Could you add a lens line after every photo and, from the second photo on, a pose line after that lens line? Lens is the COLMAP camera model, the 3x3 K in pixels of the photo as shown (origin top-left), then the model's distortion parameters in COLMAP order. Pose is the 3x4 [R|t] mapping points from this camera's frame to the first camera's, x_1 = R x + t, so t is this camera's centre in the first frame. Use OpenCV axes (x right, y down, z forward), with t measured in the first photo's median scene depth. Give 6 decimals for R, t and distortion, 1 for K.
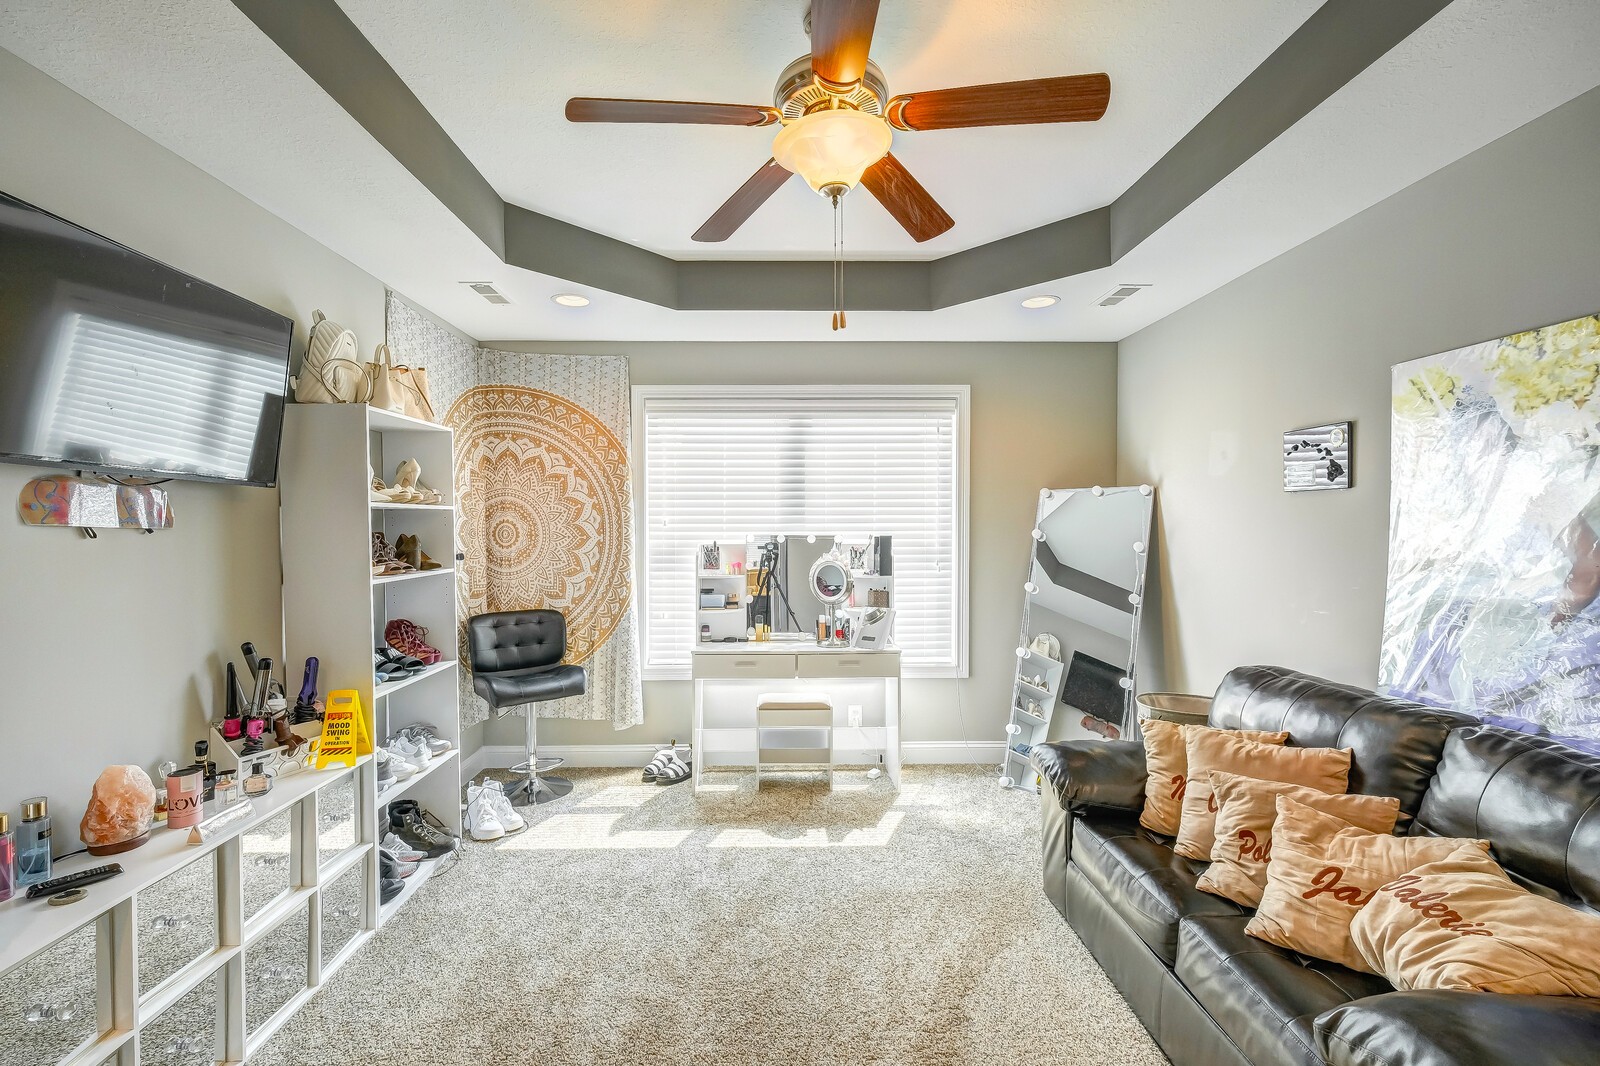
lens RADIAL K [[708.6, 0, 797.3], [0, 708.6, 537.1], [0, 0, 1]] dist [0.002544, -0.000769]
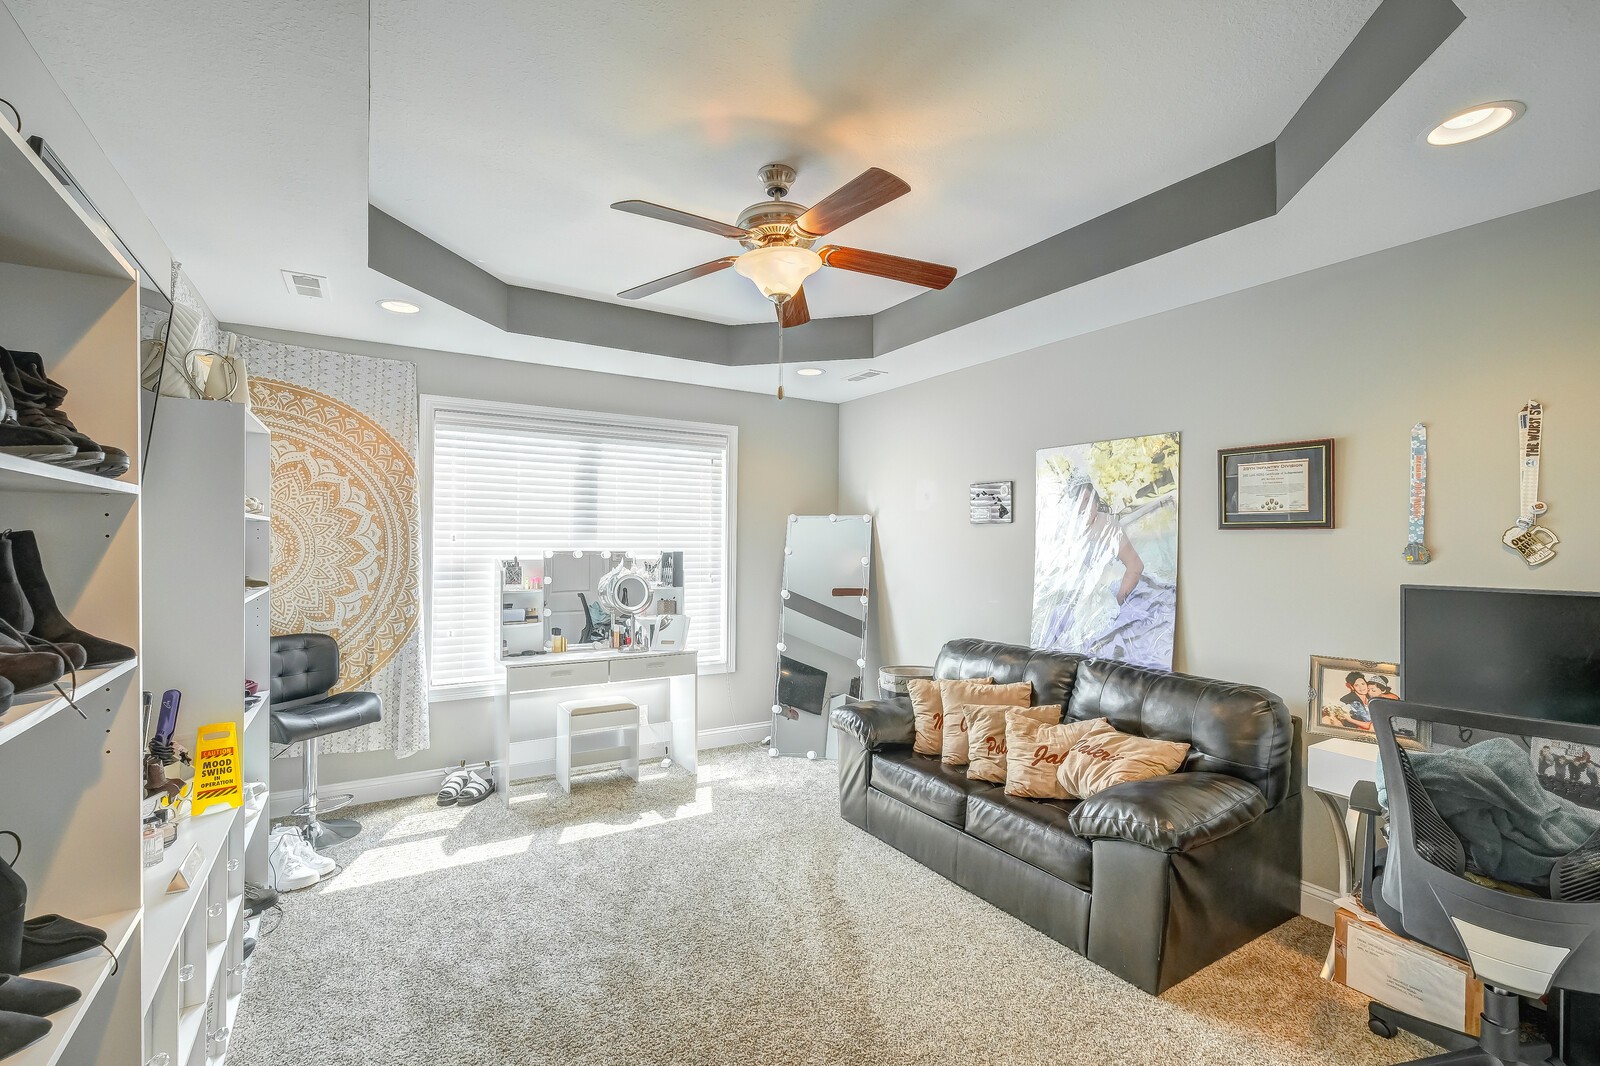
lens RADIAL K [[708.6, 0, 798.2], [0, 708.6, 536.6], [0, 0, 1]] dist [0.002544, -0.000769]
pose [[0.861065, 0.014181, 0.508298, -0.351406], [-0.001592, 0.999681, -0.025193, 0.002360], [-0.508493, 0.020884, 0.860813, -0.102450]]
